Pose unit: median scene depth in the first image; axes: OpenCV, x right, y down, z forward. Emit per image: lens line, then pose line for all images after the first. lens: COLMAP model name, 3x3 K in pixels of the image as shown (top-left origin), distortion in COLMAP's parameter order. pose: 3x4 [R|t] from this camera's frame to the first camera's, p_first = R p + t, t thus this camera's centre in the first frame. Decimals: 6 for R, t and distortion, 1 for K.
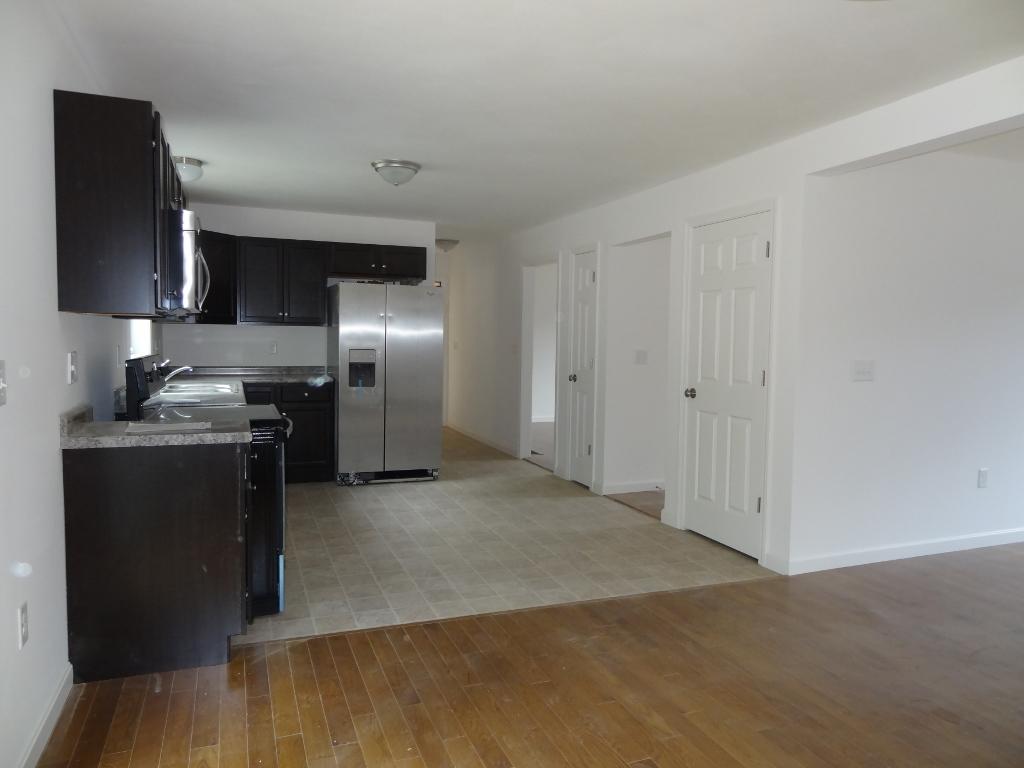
lens RADIAL K [[715.2, 0, 513.4], [0, 715.2, 384.5], [0, 0, 1]] dist [0.000871, 0.002292]
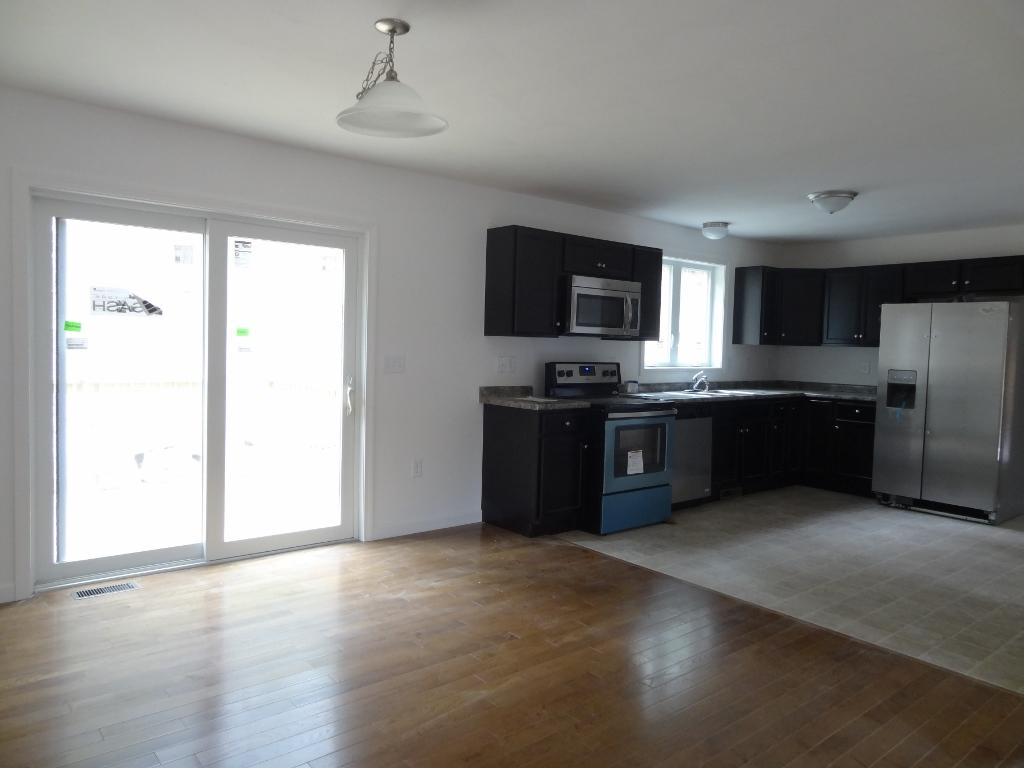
lens RADIAL K [[715.2, 0, 515.0], [0, 715.2, 383.0], [0, 0, 1]] dist [0.000871, 0.002292]
pose [[0.318073, 0.044678, -0.947013, 0.854268], [-0.083636, 0.996317, 0.018913, -0.008339], [0.944370, 0.073189, 0.320638, 0.276356]]
